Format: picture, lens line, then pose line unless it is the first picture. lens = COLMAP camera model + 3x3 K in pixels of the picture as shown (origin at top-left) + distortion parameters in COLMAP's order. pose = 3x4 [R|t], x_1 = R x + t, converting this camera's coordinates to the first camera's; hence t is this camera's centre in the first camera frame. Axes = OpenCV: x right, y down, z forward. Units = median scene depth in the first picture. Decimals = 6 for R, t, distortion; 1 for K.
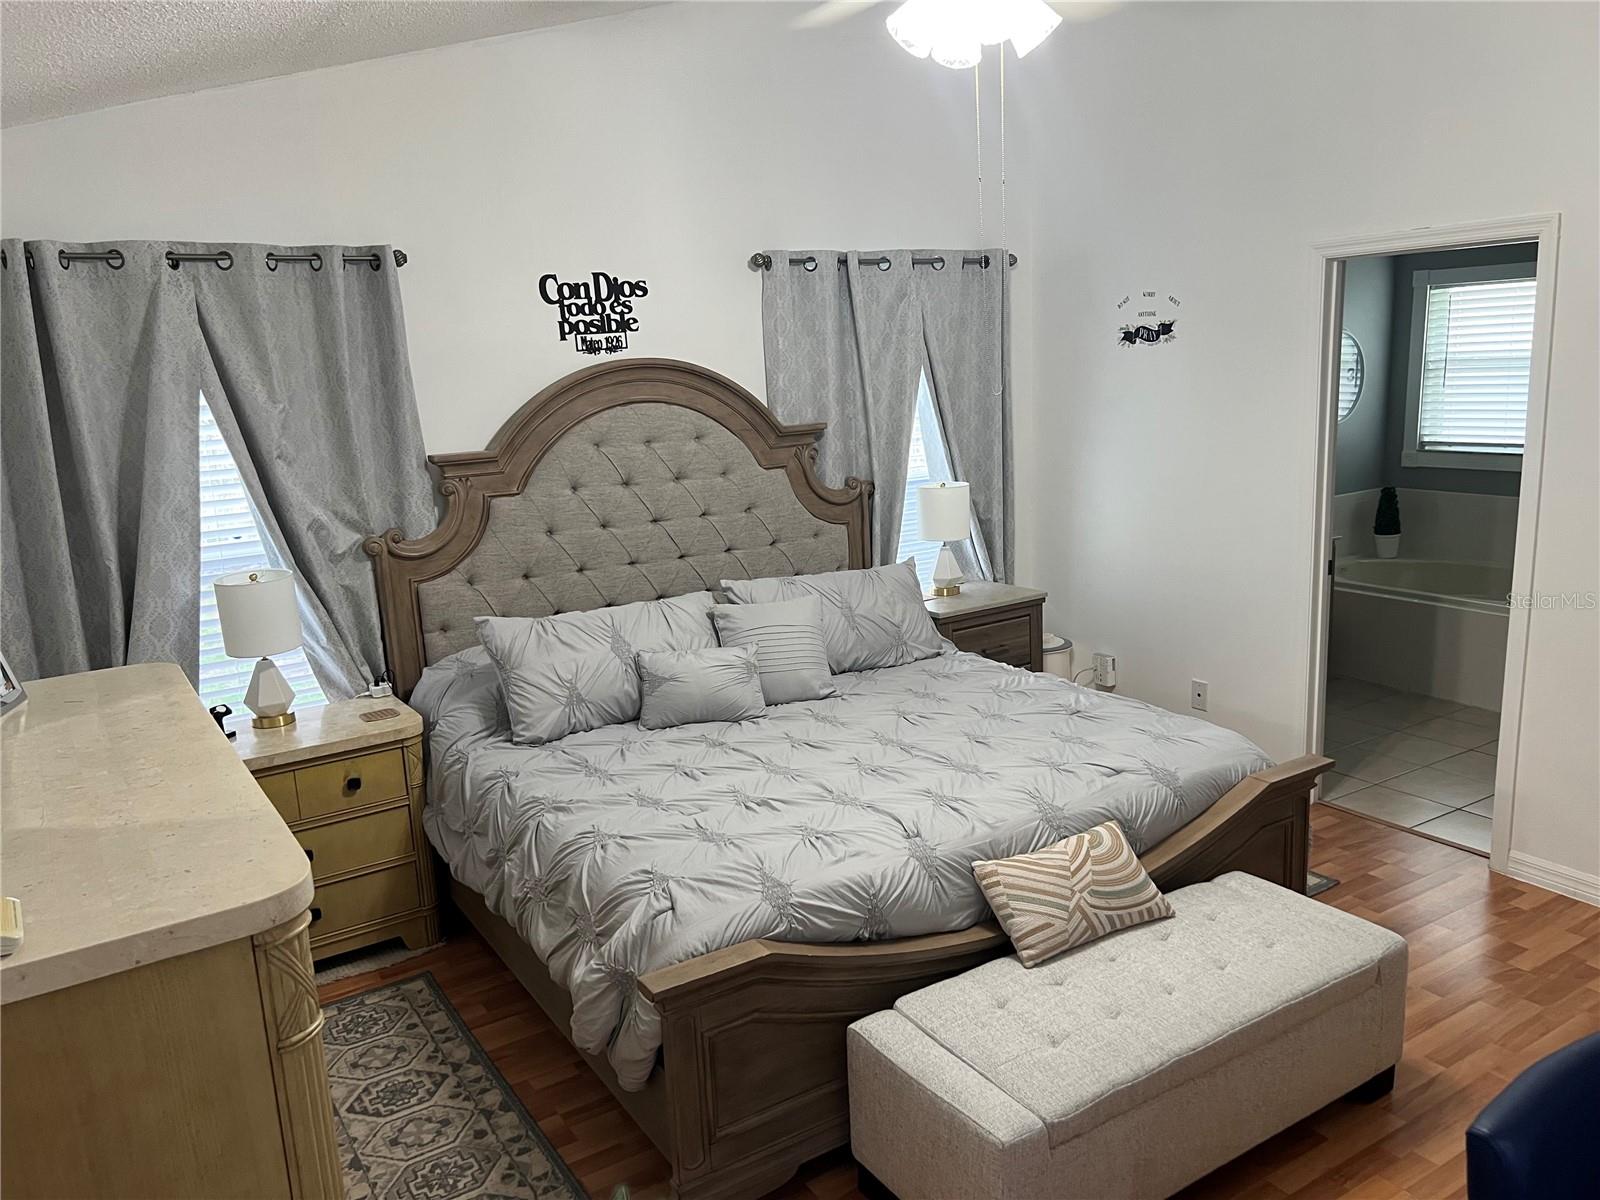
lens RADIAL K [[1210.3, 0, 789.3], [0, 1210.3, 600.4], [0, 0, 1]] dist [0.051115, -0.060414]
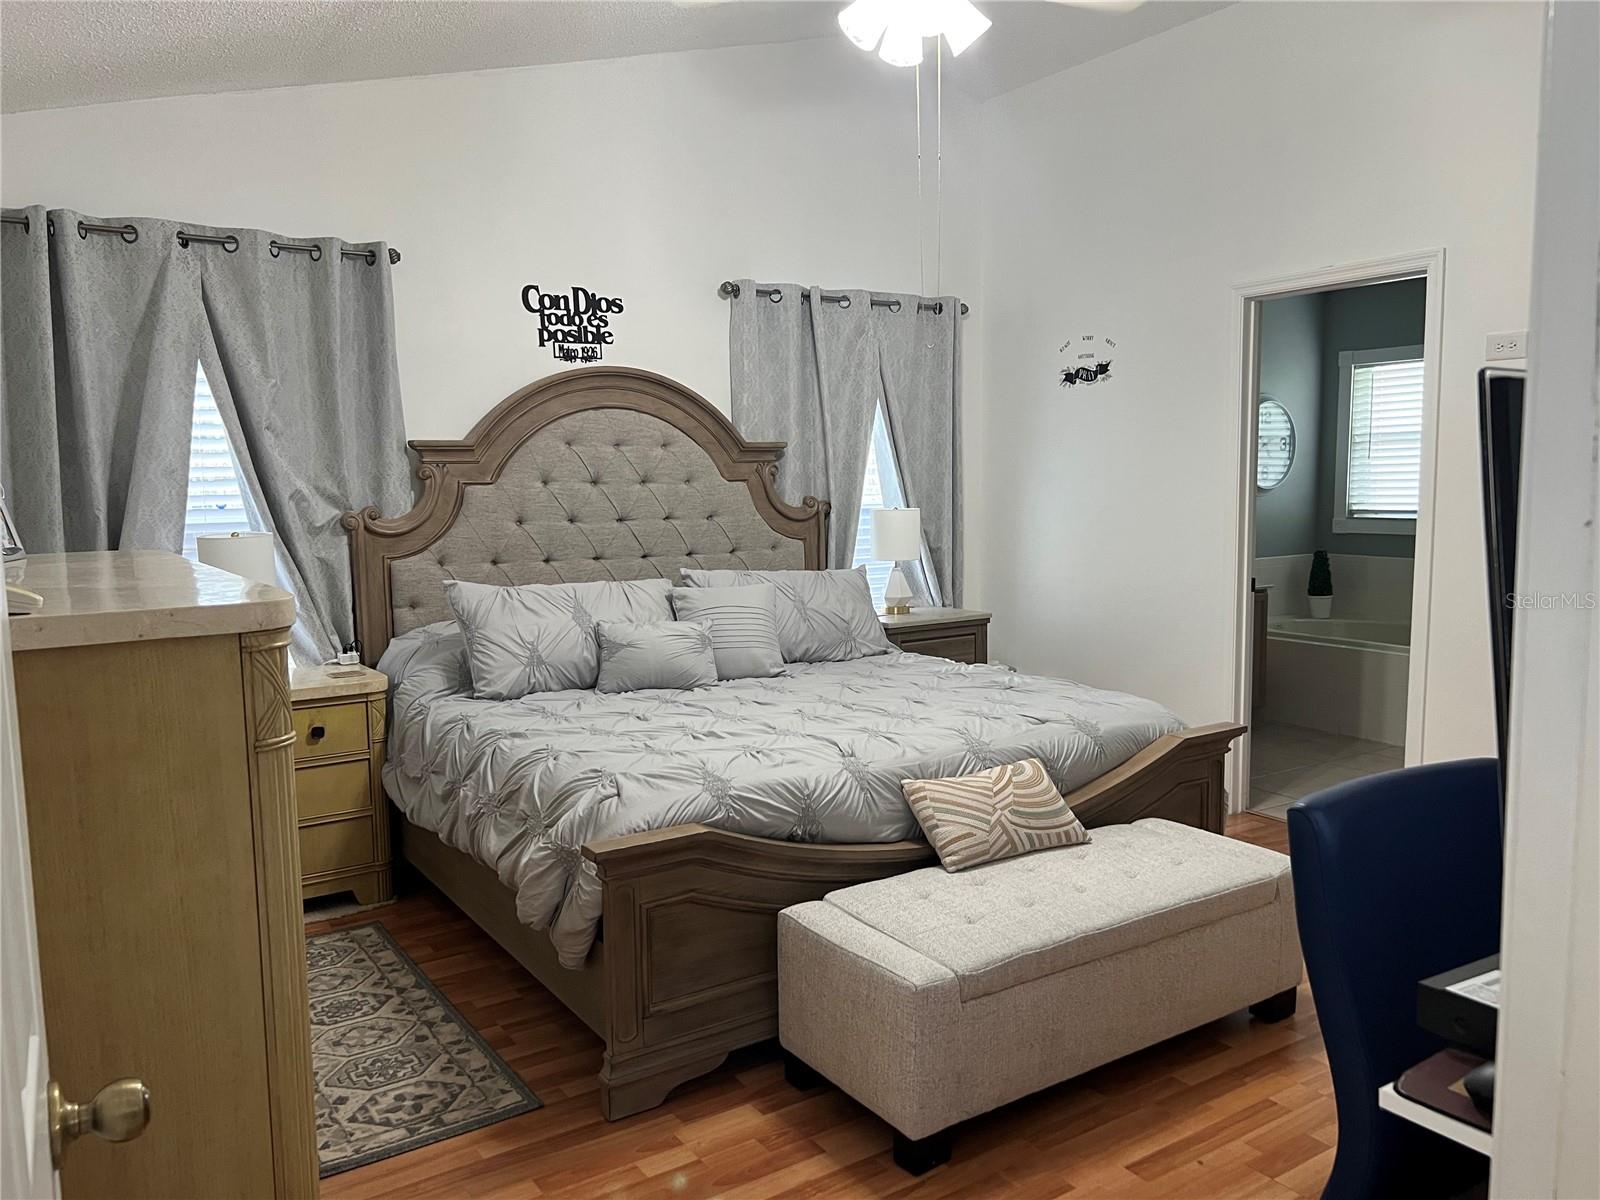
lens RADIAL K [[1210.3, 0, 792.9], [0, 1210.3, 595.2], [0, 0, 1]] dist [0.051115, -0.060414]
pose [[0.999151, 0.032002, 0.025934, 0.014419], [-0.029081, 0.993929, -0.106114, 0.112278], [-0.029172, 0.105270, 0.994016, -0.049110]]
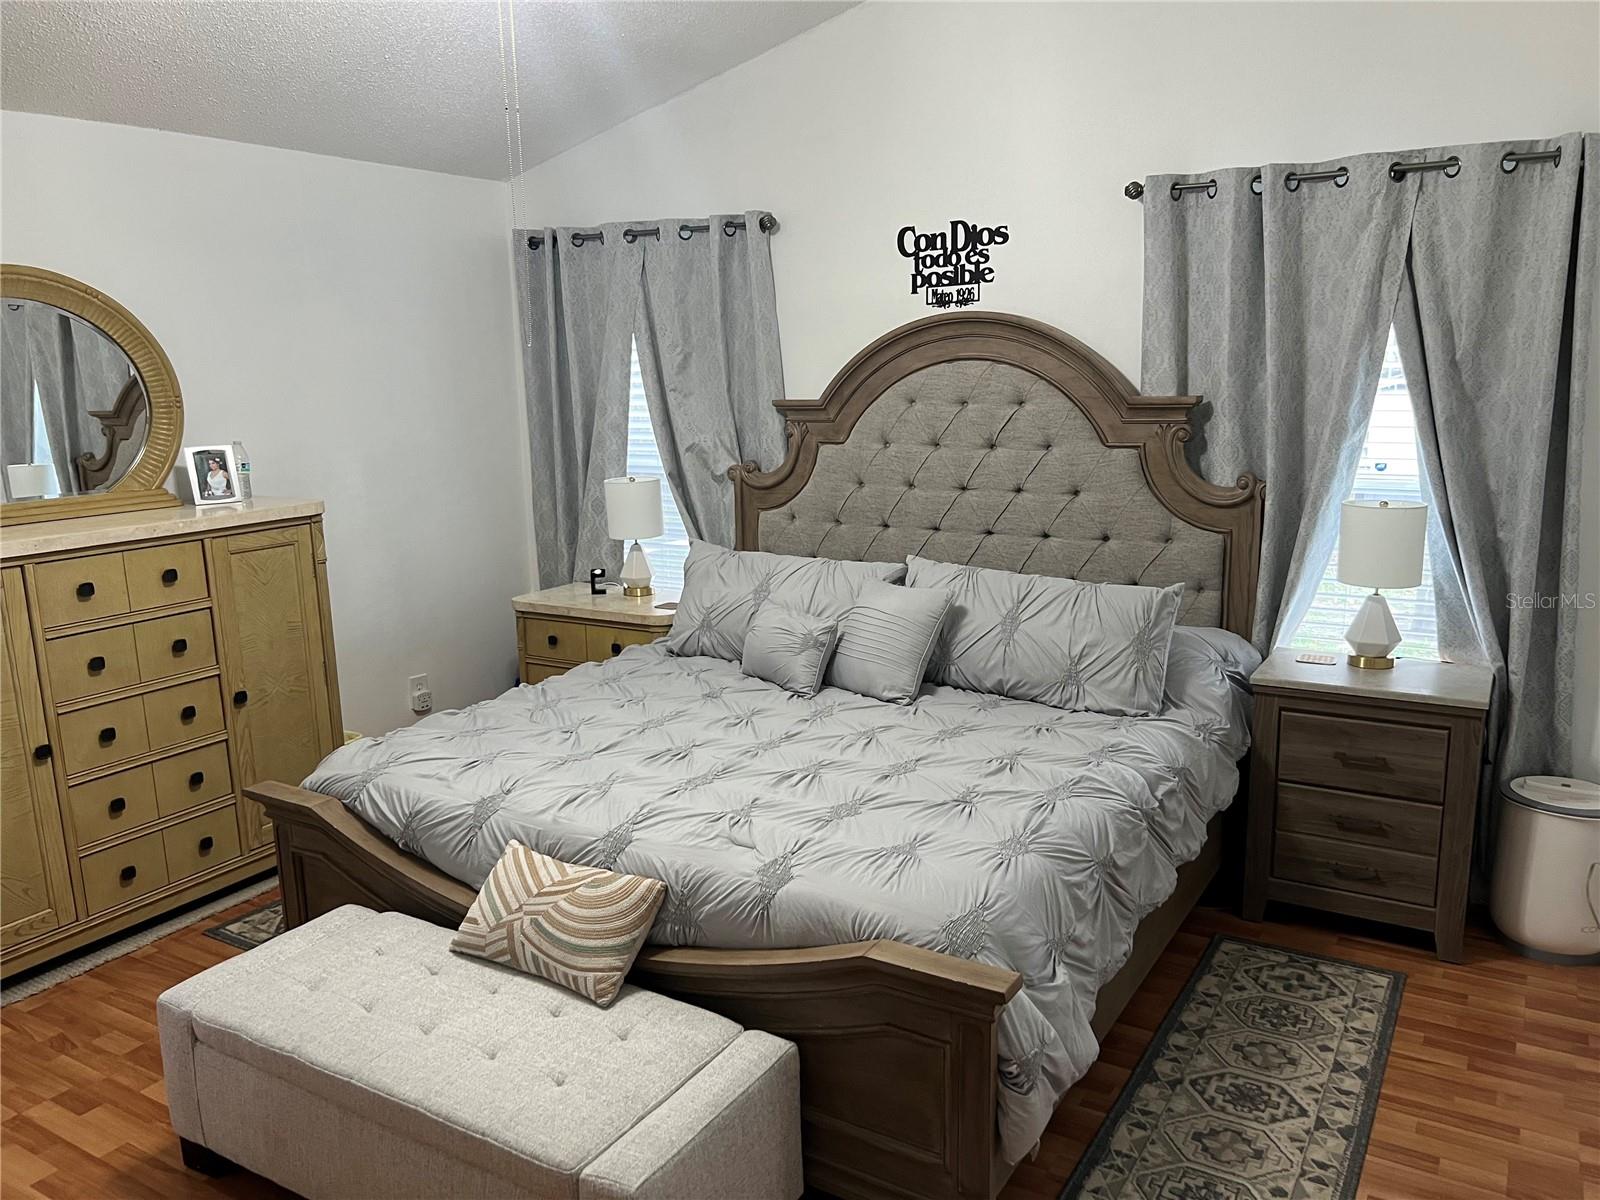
lens RADIAL K [[1210.3, 0, 801.0], [0, 1210.3, 602.6], [0, 0, 1]] dist [0.051115, -0.060414]
pose [[0.439720, 0.209886, -0.873266, 0.693510], [-0.180810, 0.973091, 0.142835, -0.094884], [0.879746, 0.095088, 0.465837, 0.487288]]
